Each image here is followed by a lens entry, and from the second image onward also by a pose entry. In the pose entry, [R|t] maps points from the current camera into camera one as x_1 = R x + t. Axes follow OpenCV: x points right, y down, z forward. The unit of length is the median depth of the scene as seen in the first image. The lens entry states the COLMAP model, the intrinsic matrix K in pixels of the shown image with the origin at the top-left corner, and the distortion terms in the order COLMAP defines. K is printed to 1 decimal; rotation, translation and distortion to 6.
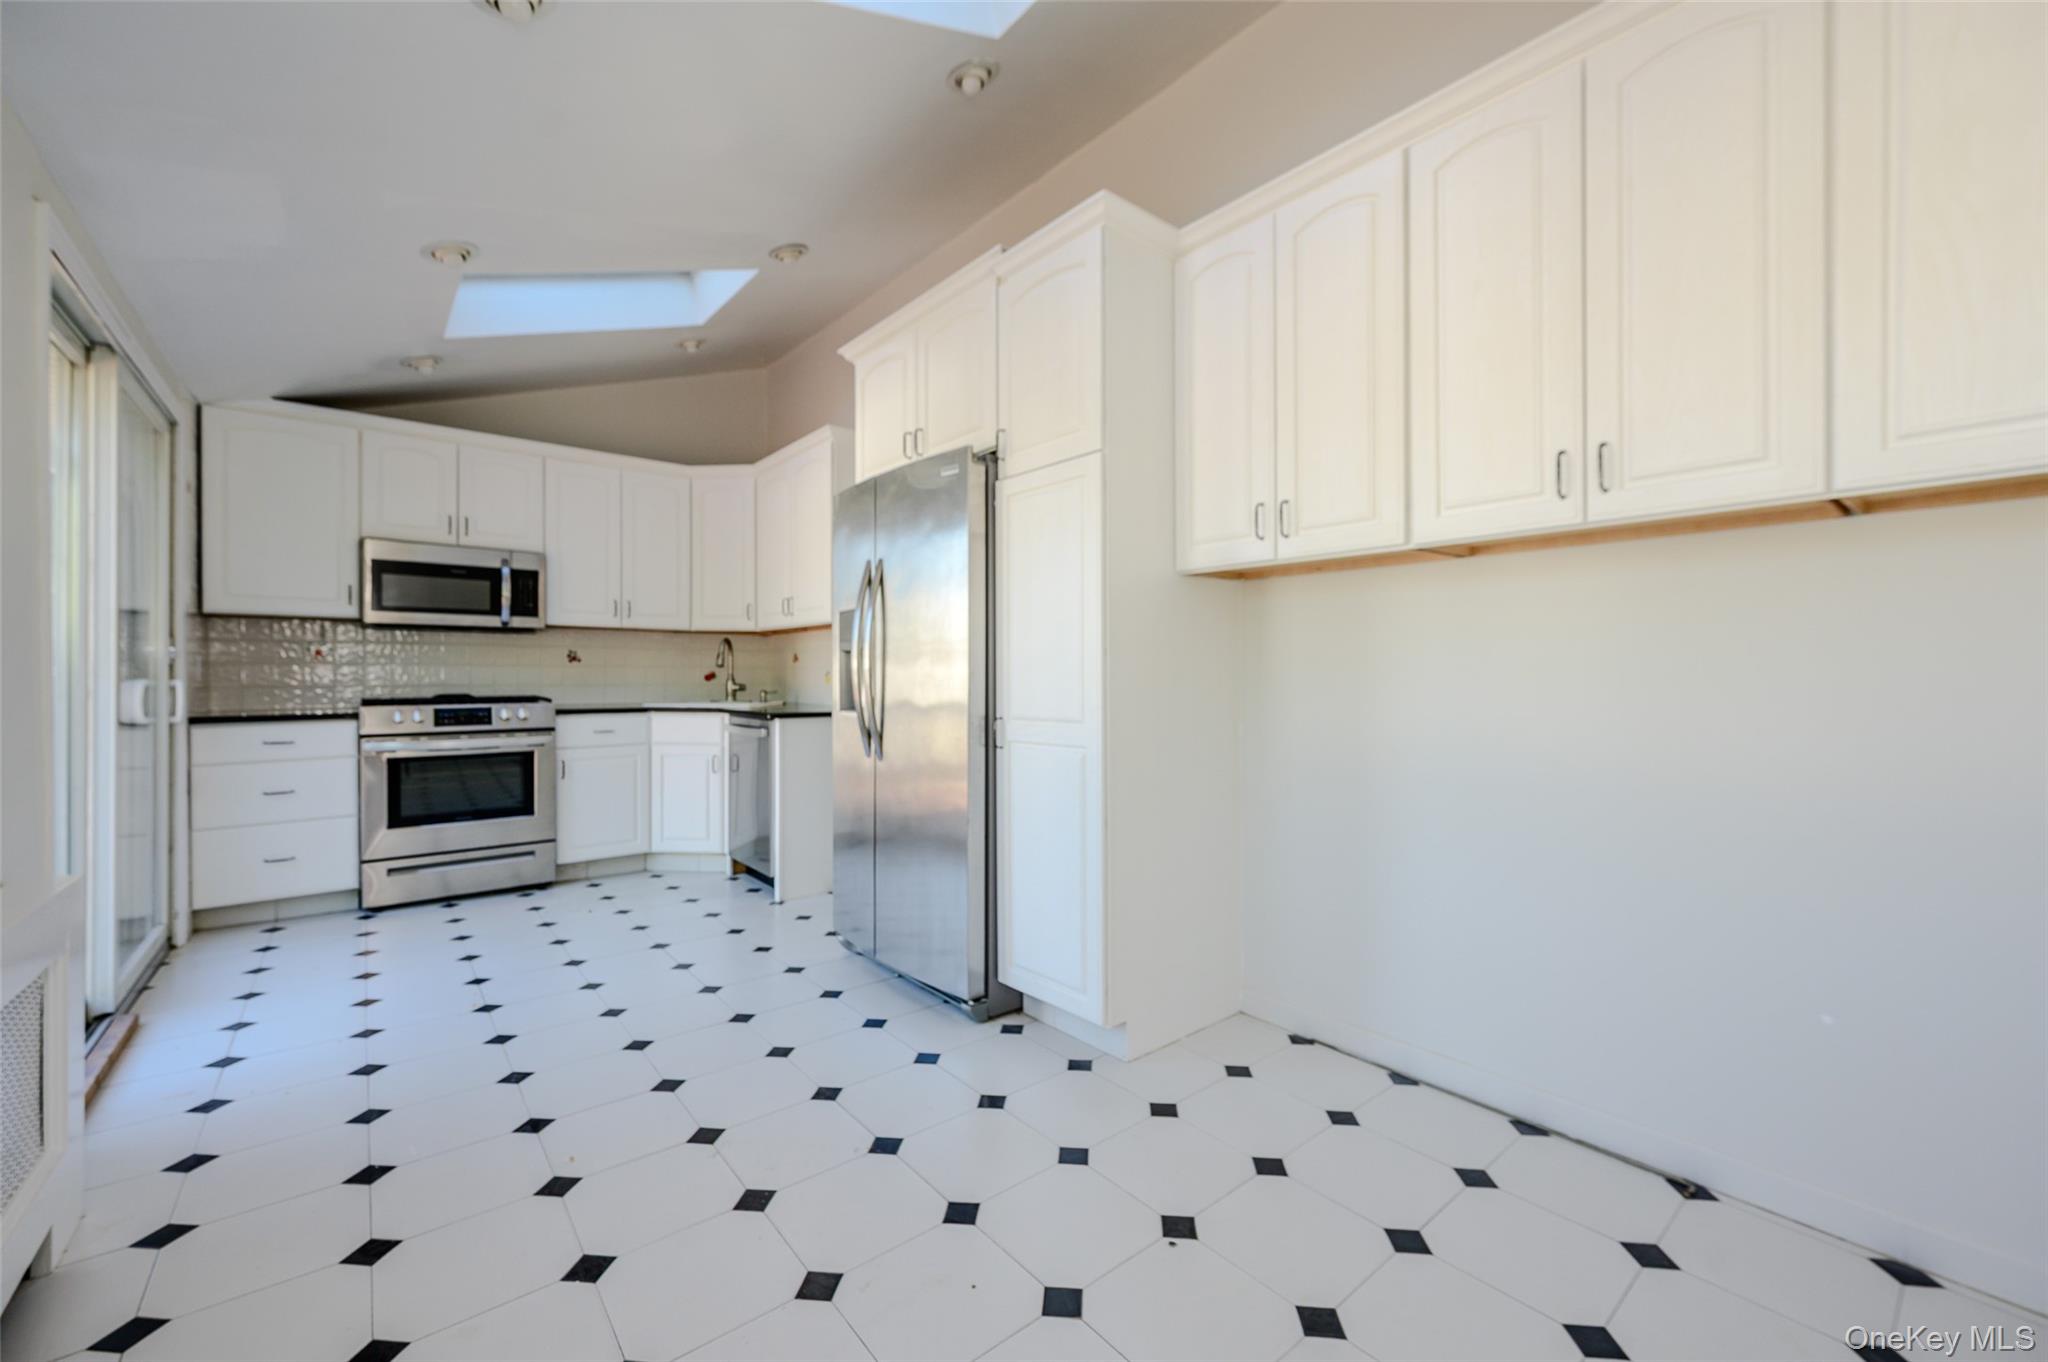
lens RADIAL K [[815.4, 0, 1030.5], [0, 815.4, 674.2], [0, 0, 1]] dist [0.001886, -0.000123]
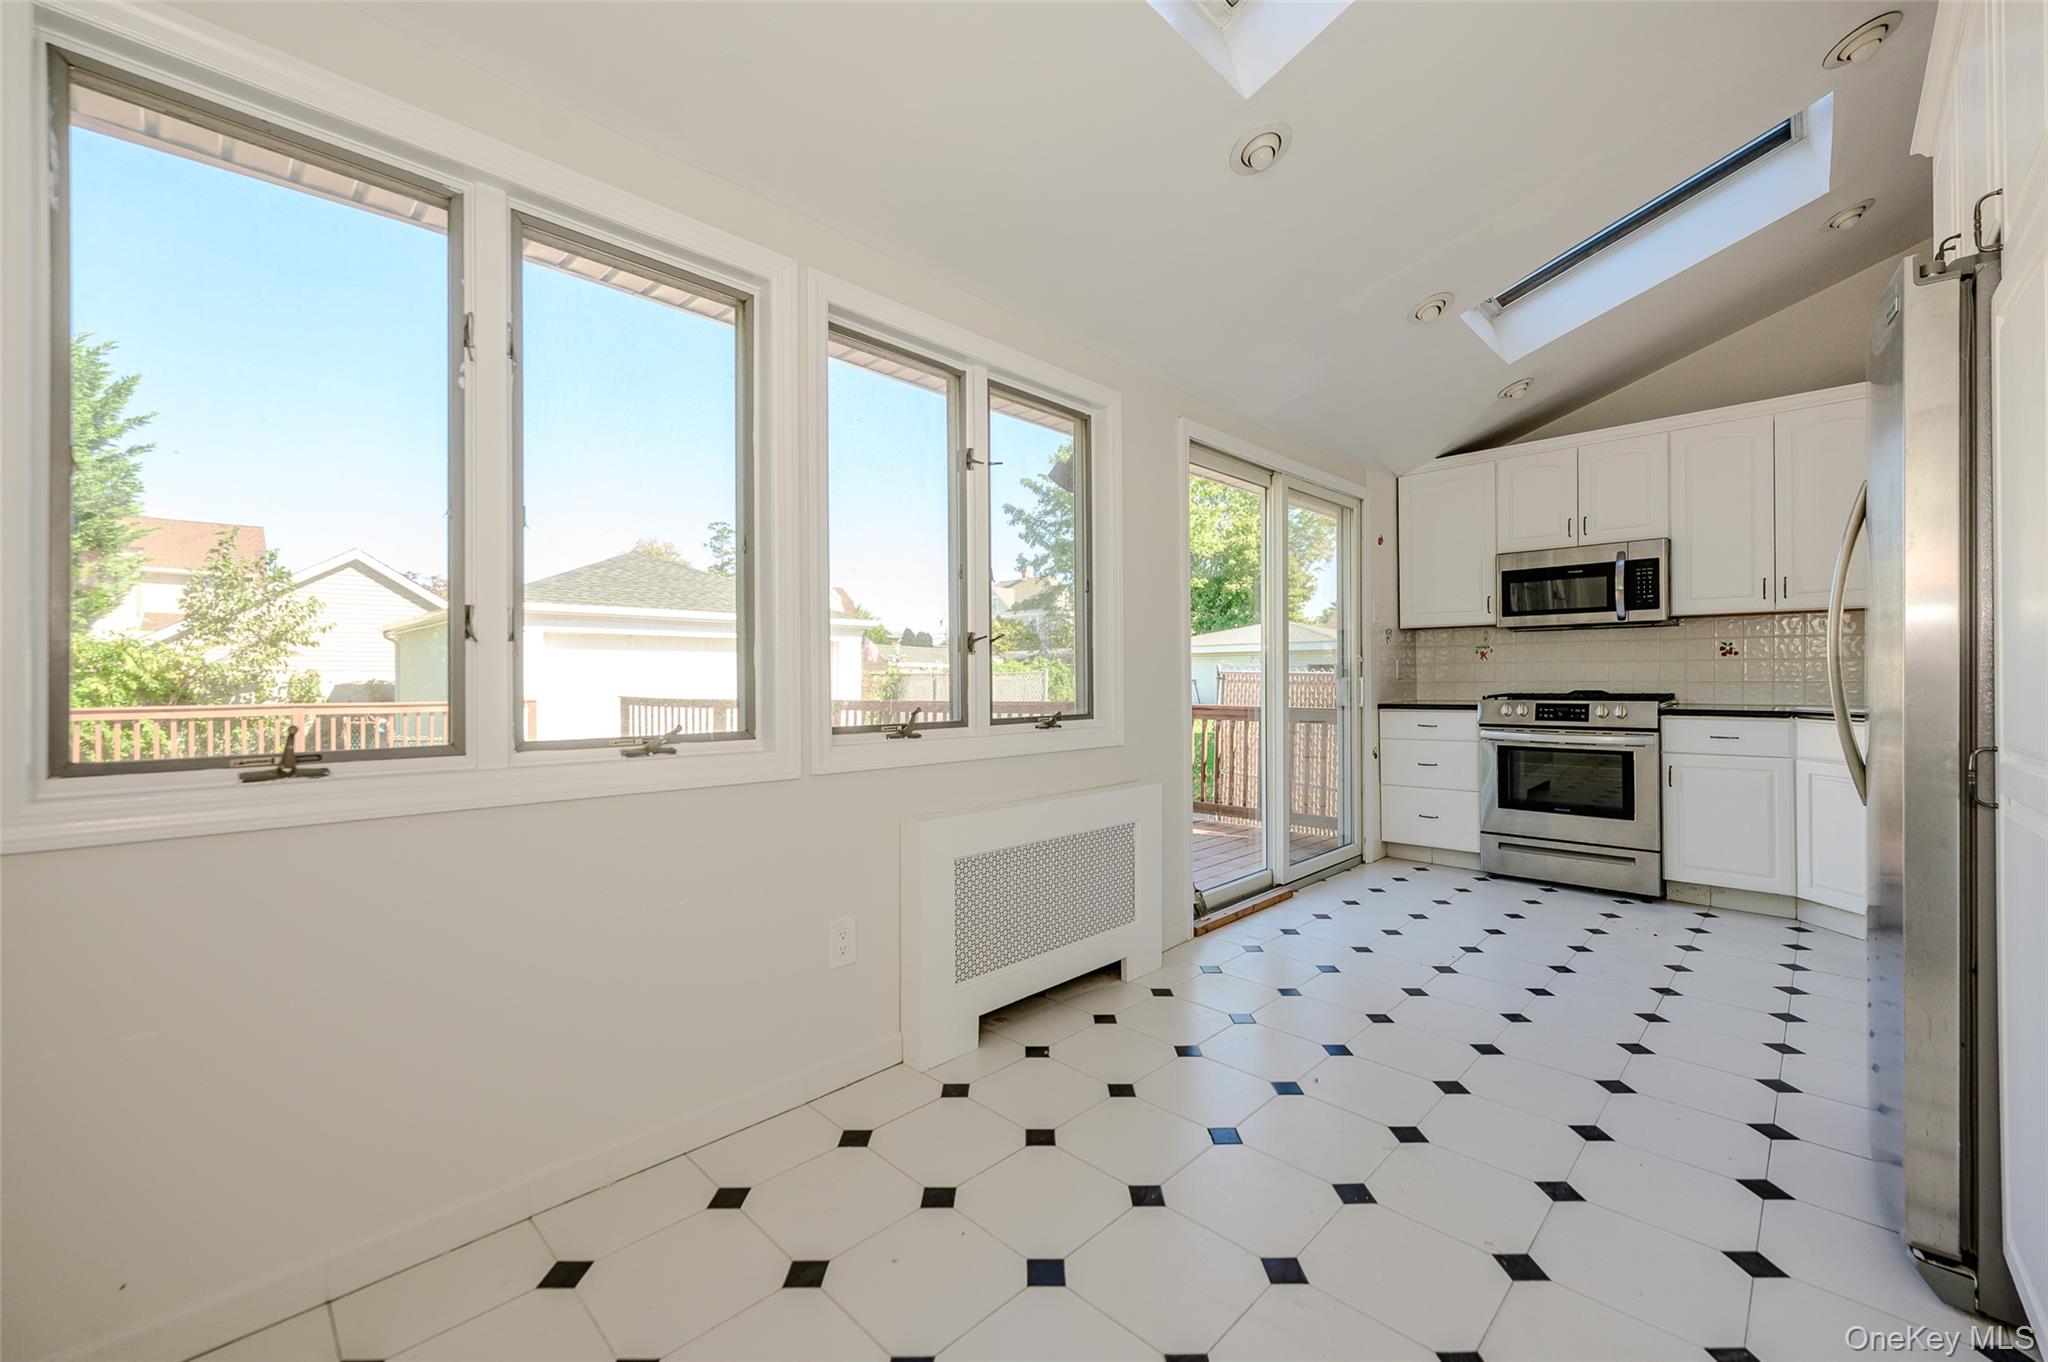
lens RADIAL K [[815.4, 0, 1029.3], [0, 815.4, 682.0], [0, 0, 1]] dist [0.001886, -0.000123]
pose [[0.101750, 0.003074, -0.994805, 0.257883], [0.009229, 0.999949, 0.004034, 0.002902], [0.994767, -0.009591, 0.101716, 0.209912]]
